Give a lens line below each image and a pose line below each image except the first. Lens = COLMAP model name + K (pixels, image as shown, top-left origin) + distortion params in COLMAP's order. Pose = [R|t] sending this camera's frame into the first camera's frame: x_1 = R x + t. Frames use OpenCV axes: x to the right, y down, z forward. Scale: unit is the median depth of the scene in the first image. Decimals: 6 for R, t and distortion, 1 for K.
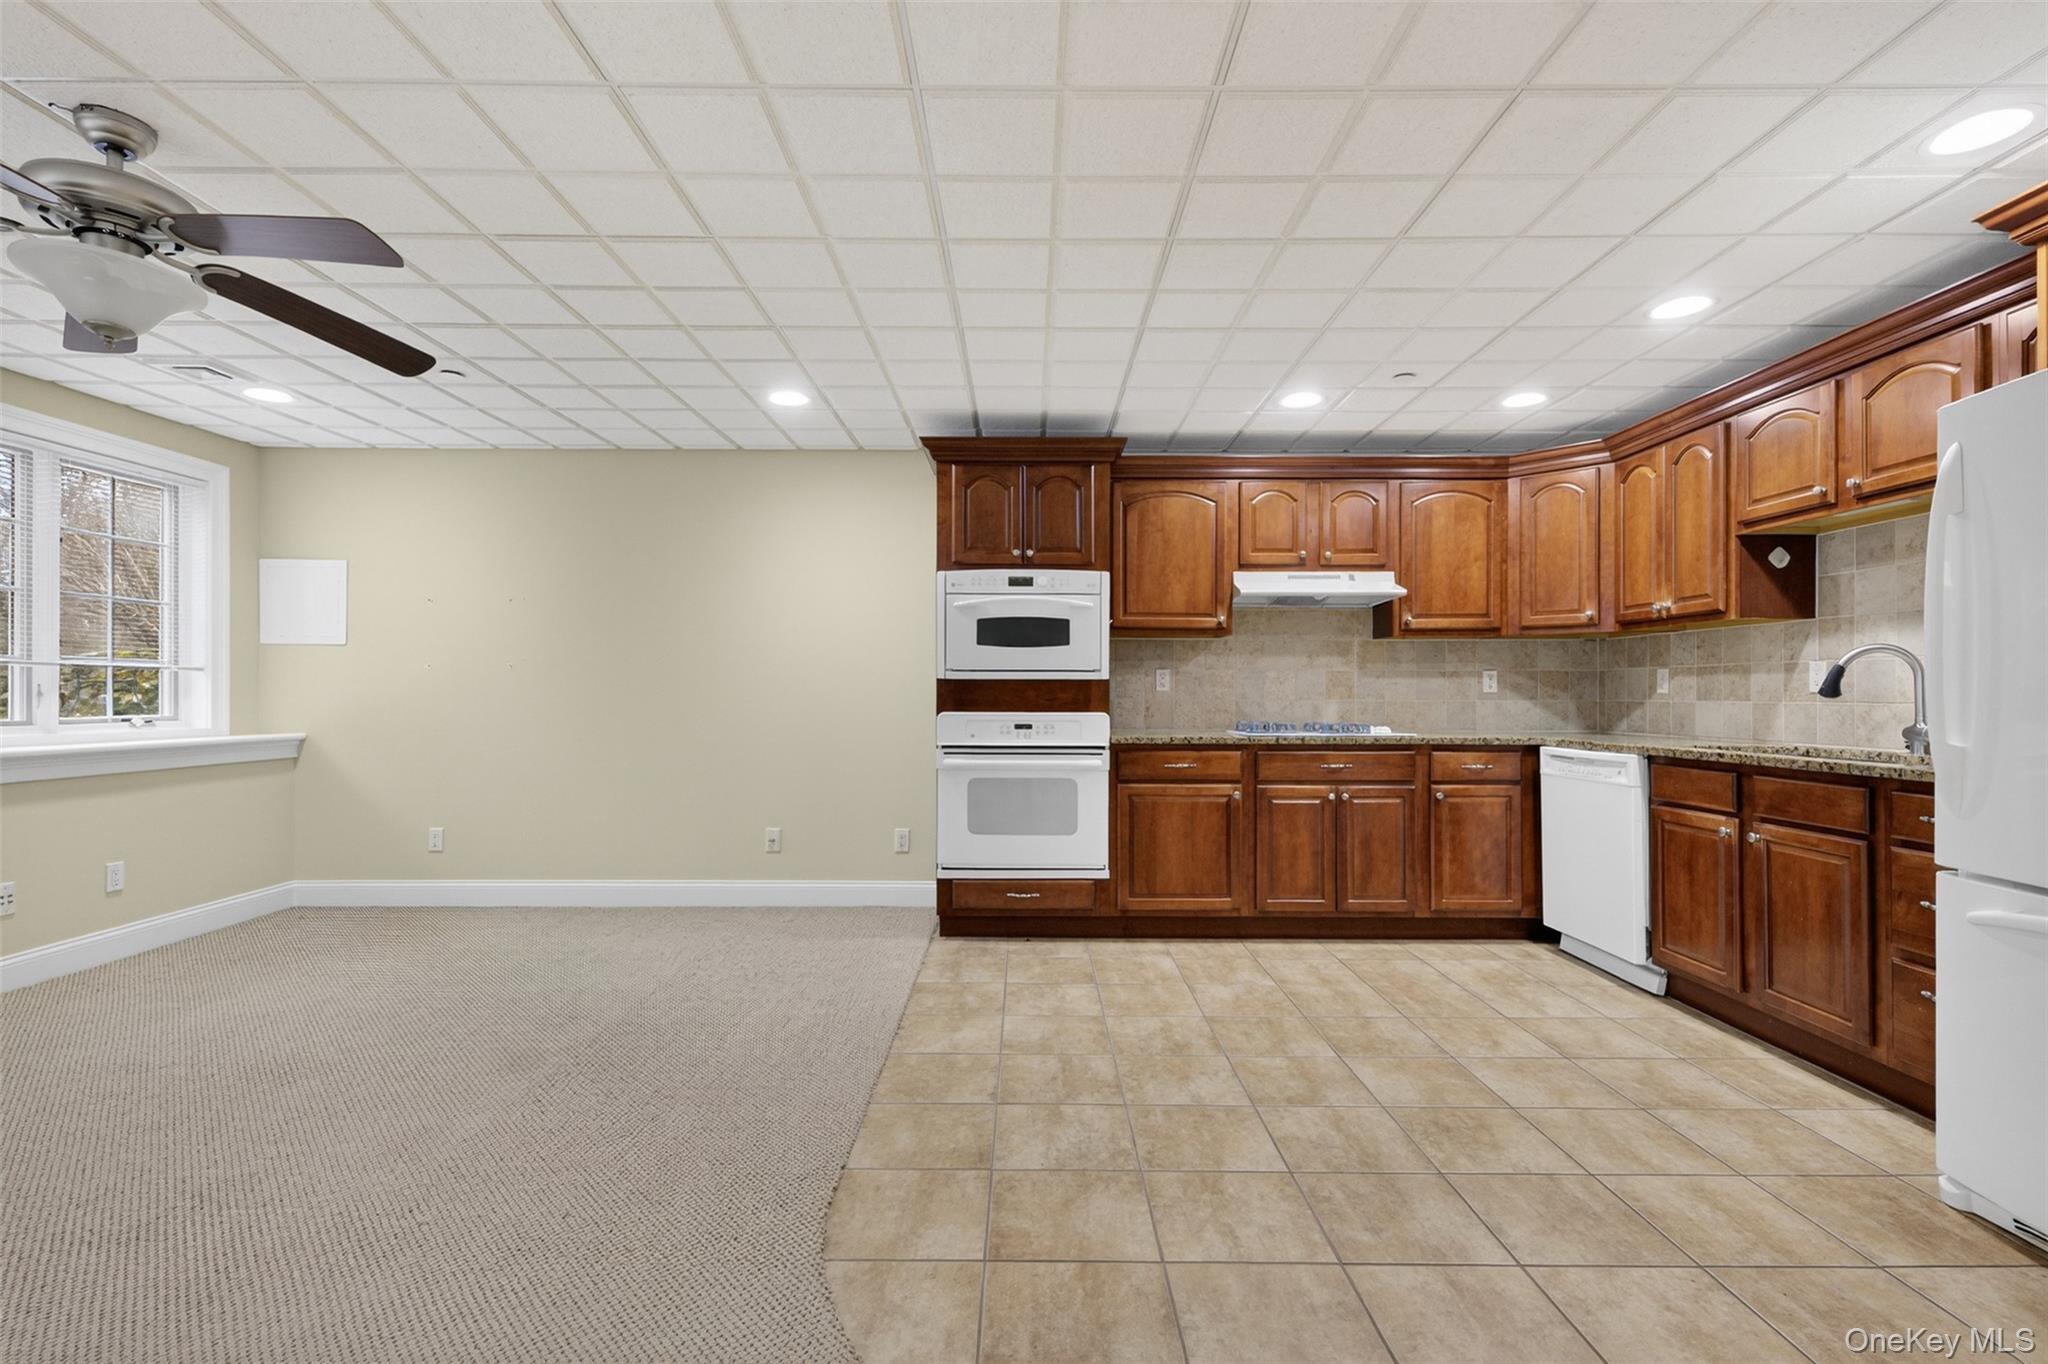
lens RADIAL K [[1026.4, 0, 1031.3], [0, 1026.4, 687.3], [0, 0, 1]] dist [0.016512, -0.001063]
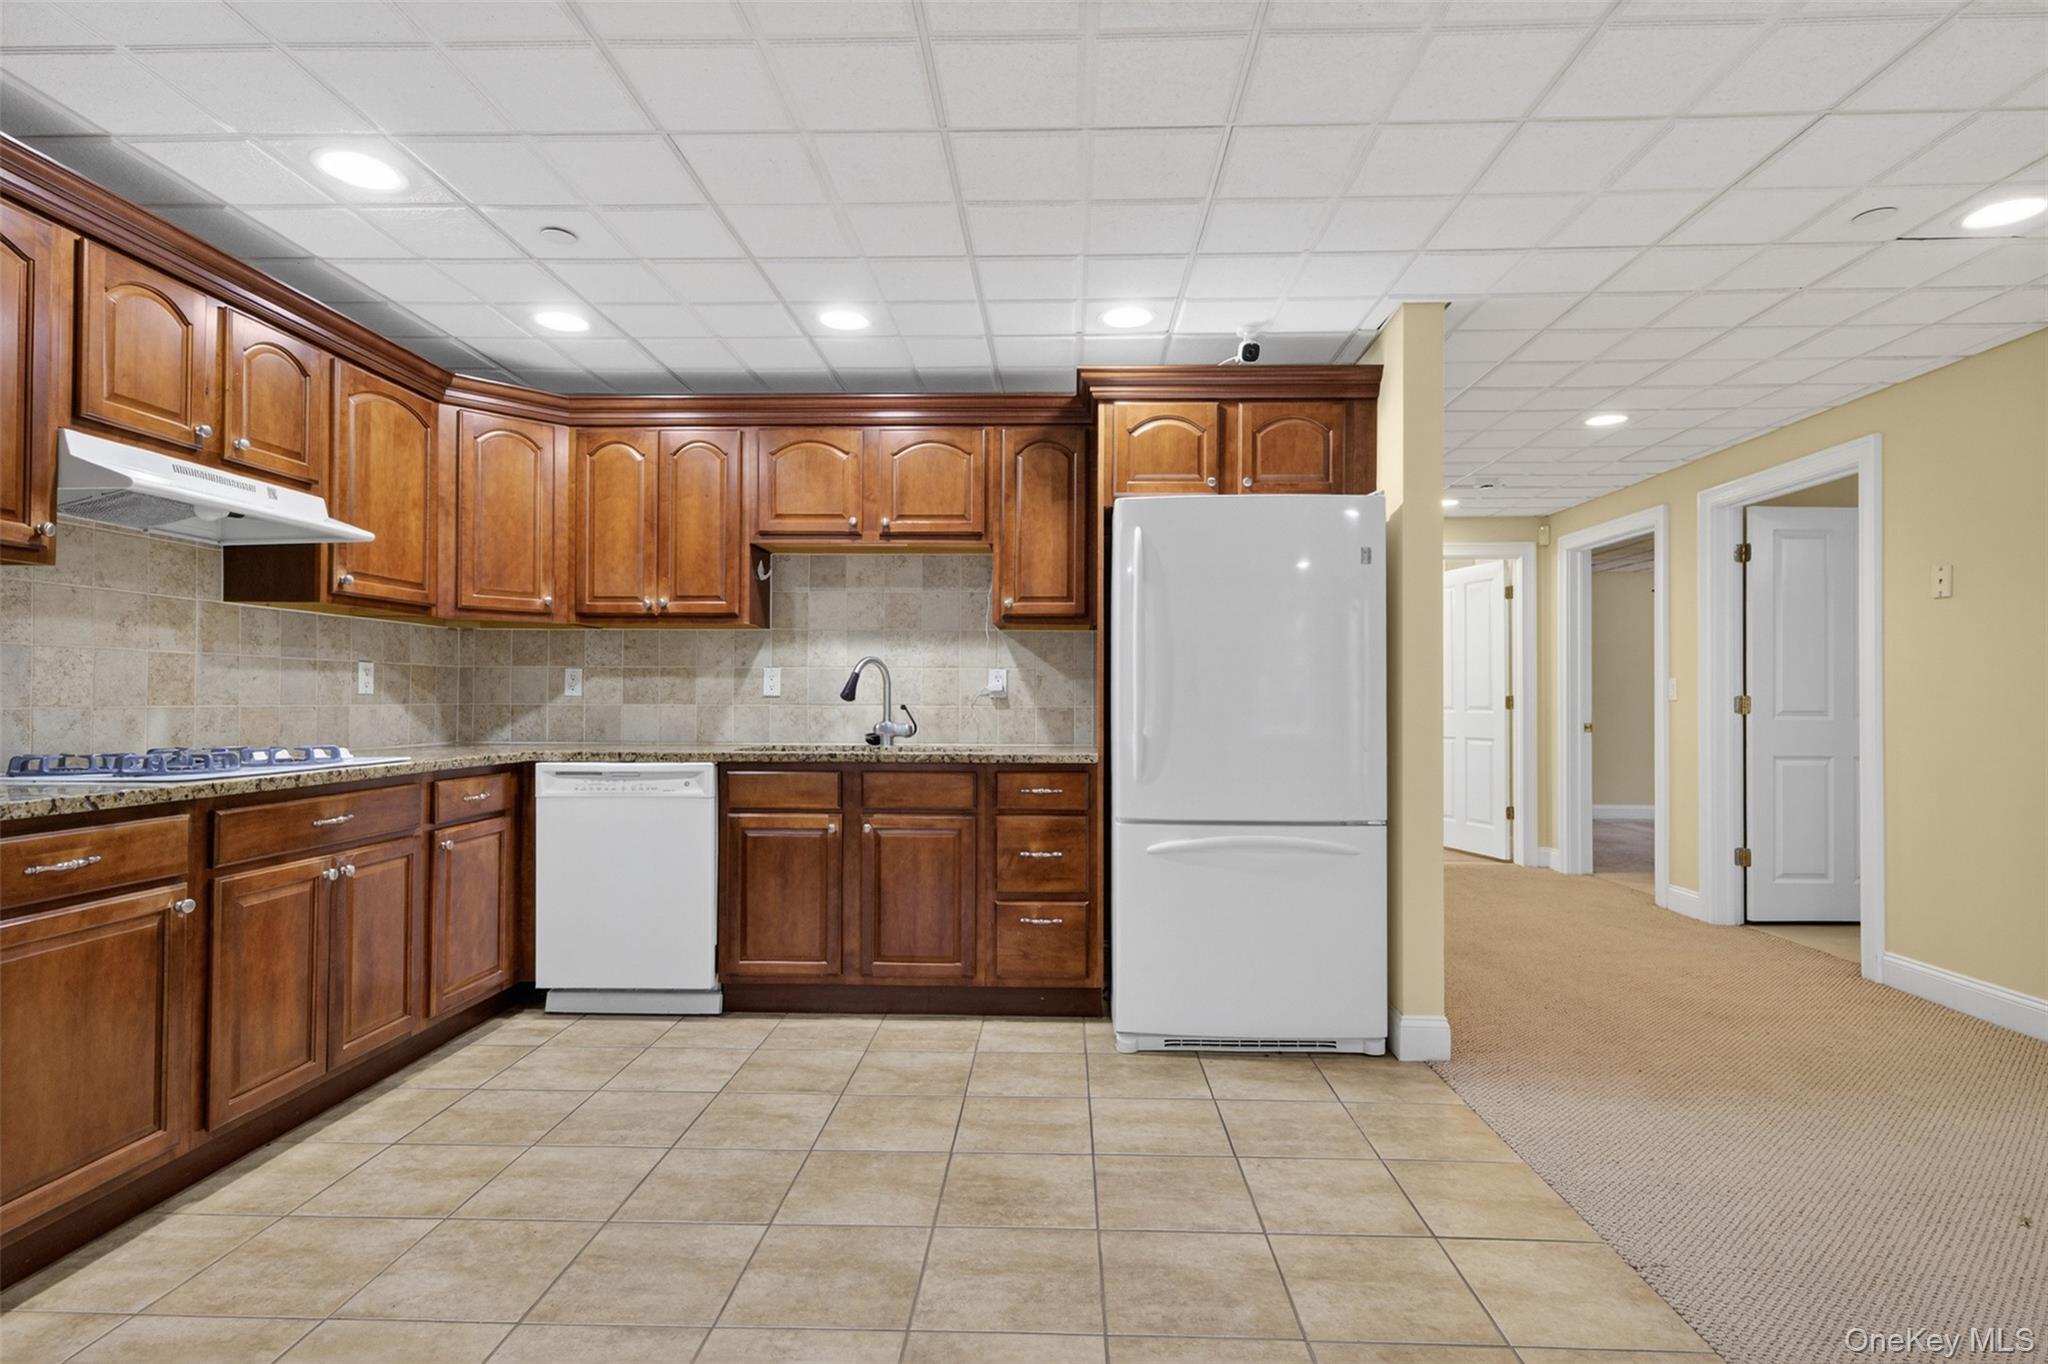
lens RADIAL K [[1026.4, 0, 1026.1], [0, 1026.4, 692.1], [0, 0, 1]] dist [0.016512, -0.001063]
pose [[-0.010196, 0.004899, 0.999936, -0.318761], [-0.010724, 0.999930, -0.005009, 0.003280], [-0.999891, -0.010774, -0.010143, 0.677542]]
